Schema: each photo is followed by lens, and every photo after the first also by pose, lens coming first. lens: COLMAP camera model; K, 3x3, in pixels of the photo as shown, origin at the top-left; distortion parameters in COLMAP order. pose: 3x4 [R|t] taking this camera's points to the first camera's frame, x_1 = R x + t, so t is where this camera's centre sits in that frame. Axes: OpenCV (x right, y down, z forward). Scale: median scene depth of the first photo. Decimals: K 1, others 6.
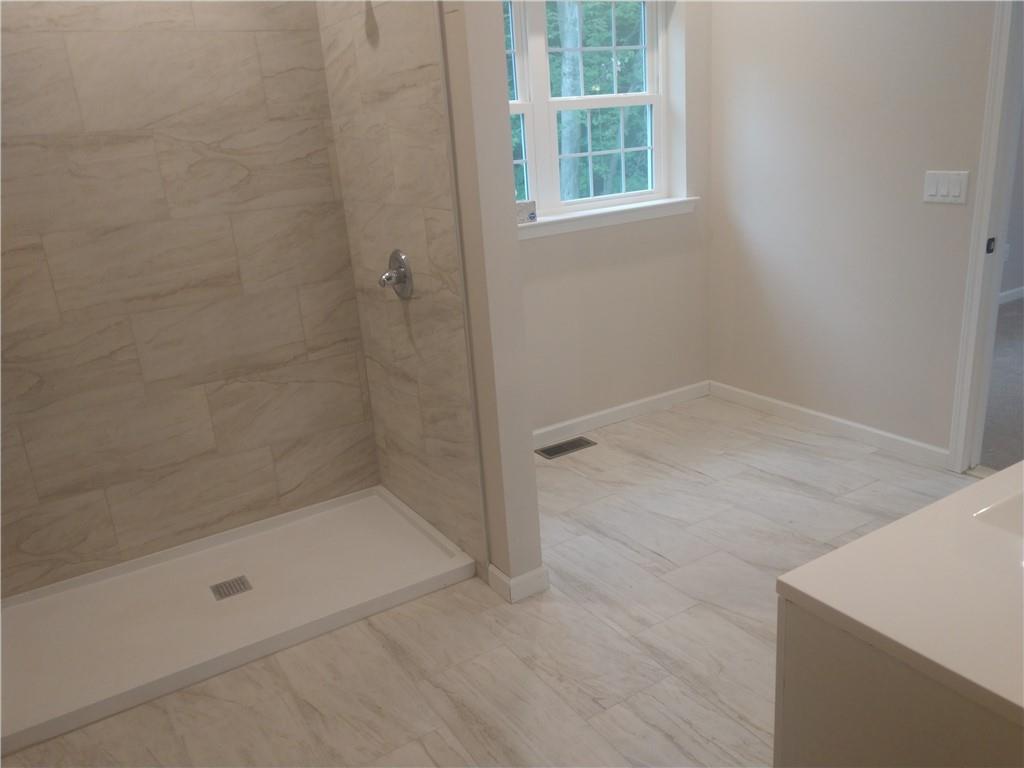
lens RADIAL K [[800.3, 0, 506.1], [0, 800.3, 385.3], [0, 0, 1]] dist [0.012813, 0.010242]
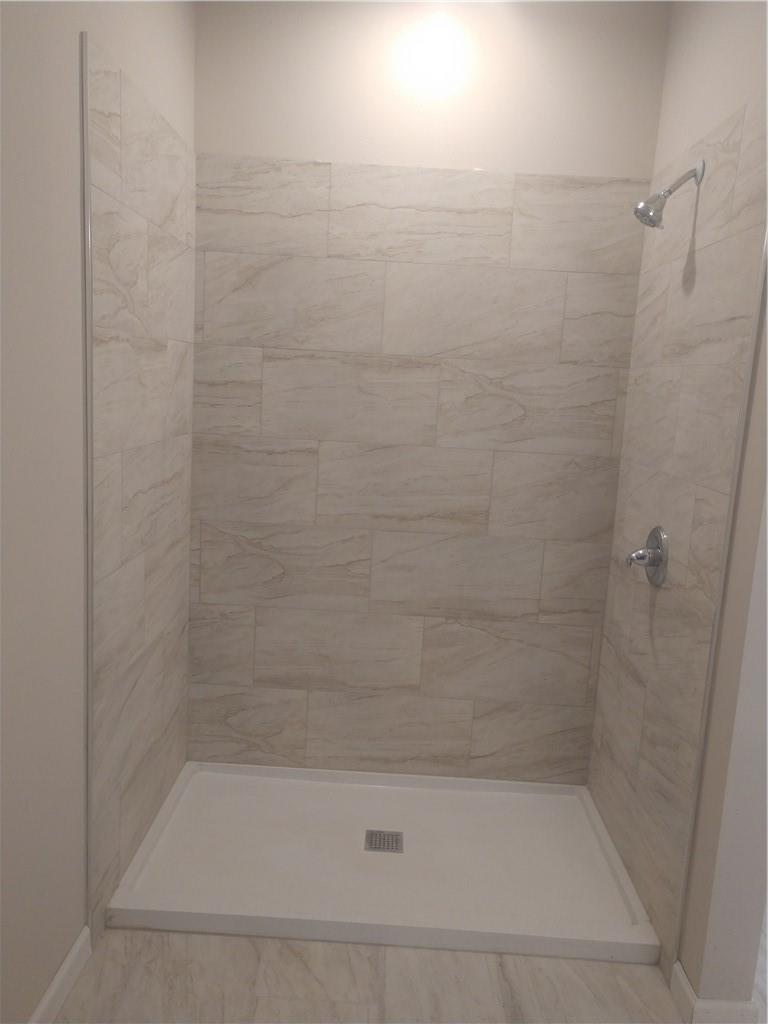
lens RADIAL K [[800.3, 0, 384.0], [0, 800.3, 512.0], [0, 0, 1]] dist [0.012813, 0.010242]
pose [[0.834501, 0.208998, -0.509831, 0.044907], [-0.278513, 0.958364, -0.063006, -0.049792], [0.475436, 0.194573, 0.857964, 0.142087]]
